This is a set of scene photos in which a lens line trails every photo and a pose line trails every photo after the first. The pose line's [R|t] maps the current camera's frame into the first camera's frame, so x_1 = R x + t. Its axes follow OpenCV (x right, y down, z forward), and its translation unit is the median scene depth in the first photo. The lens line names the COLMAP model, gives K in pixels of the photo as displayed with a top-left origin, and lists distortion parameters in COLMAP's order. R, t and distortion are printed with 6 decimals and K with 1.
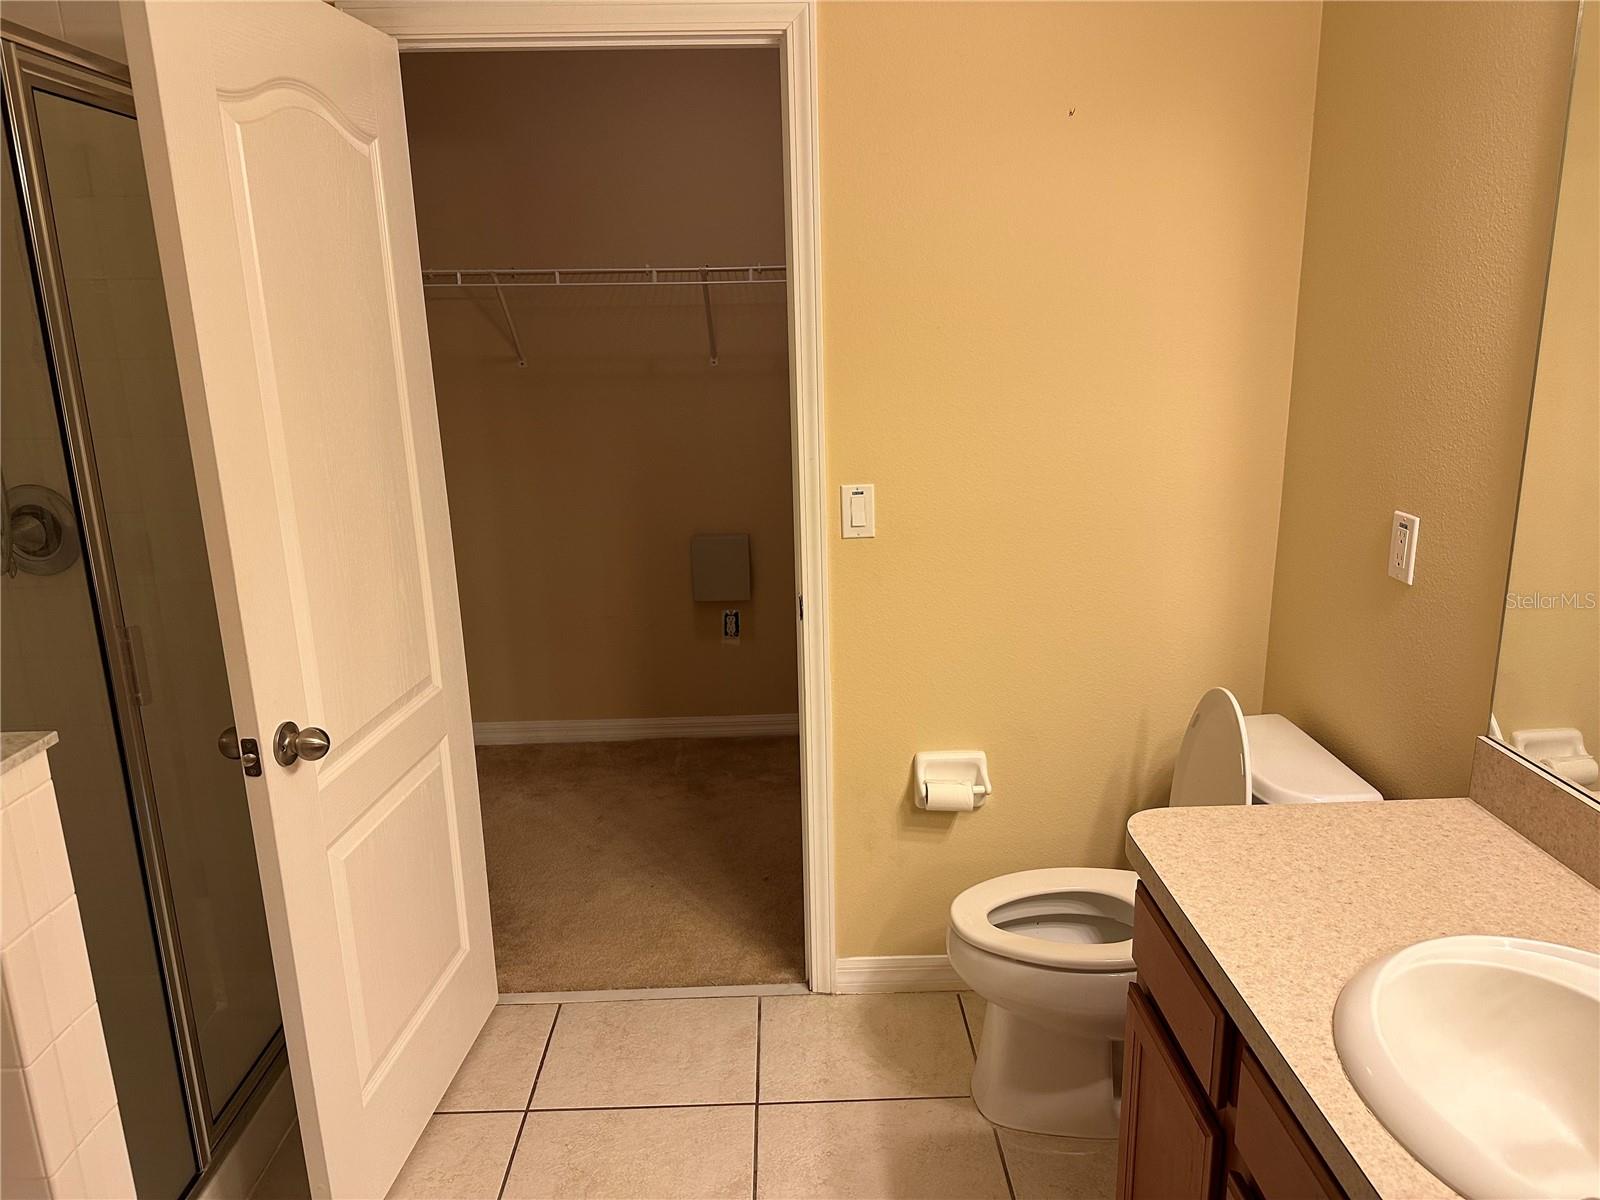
lens RADIAL K [[1120.3, 0, 800.0], [0, 1120.3, 600.0], [0, 0, 1]] dist [0.145428, -0.221446]
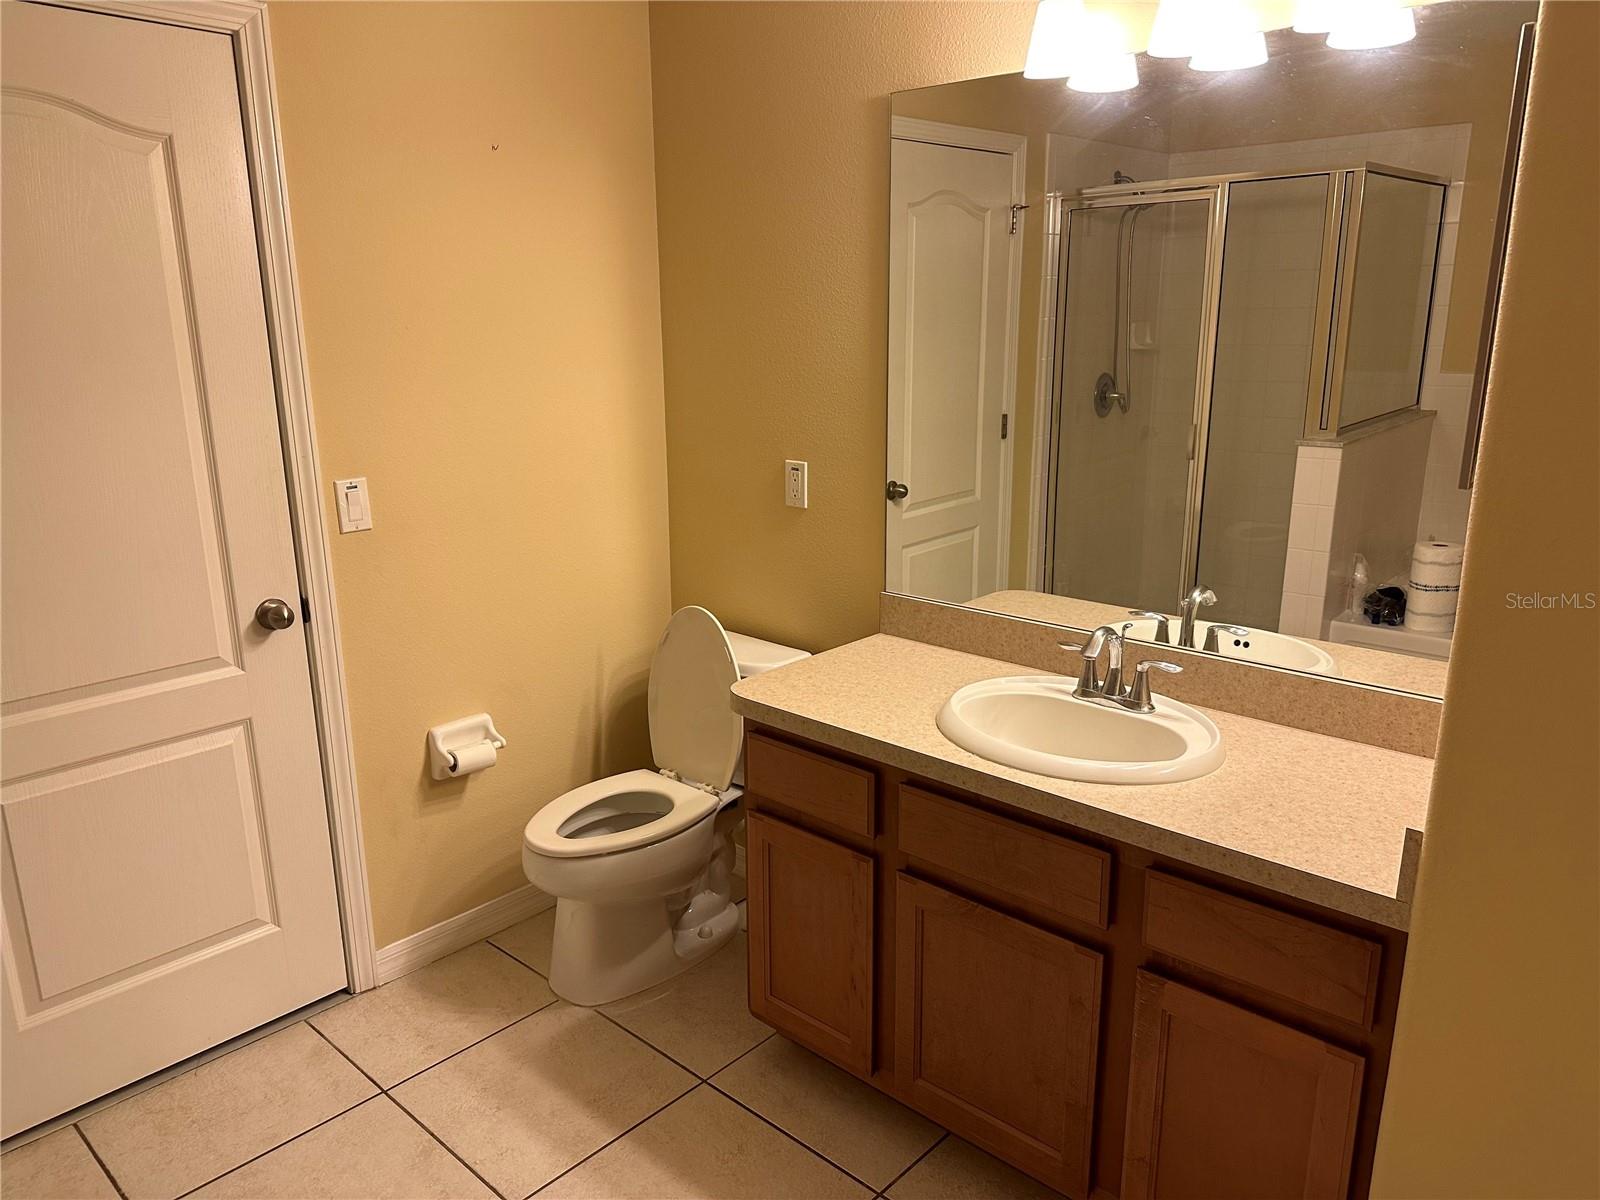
lens RADIAL K [[1115.0, 0, 800.0], [0, 1115.0, 600.0], [0, 0, 1]] dist [0.014267, -0.000699]
pose [[0.679525, -0.153057, 0.717509, -0.417468], [0.170222, 0.984200, 0.048737, 0.025609], [-0.713632, 0.089018, 0.694842, 0.010492]]
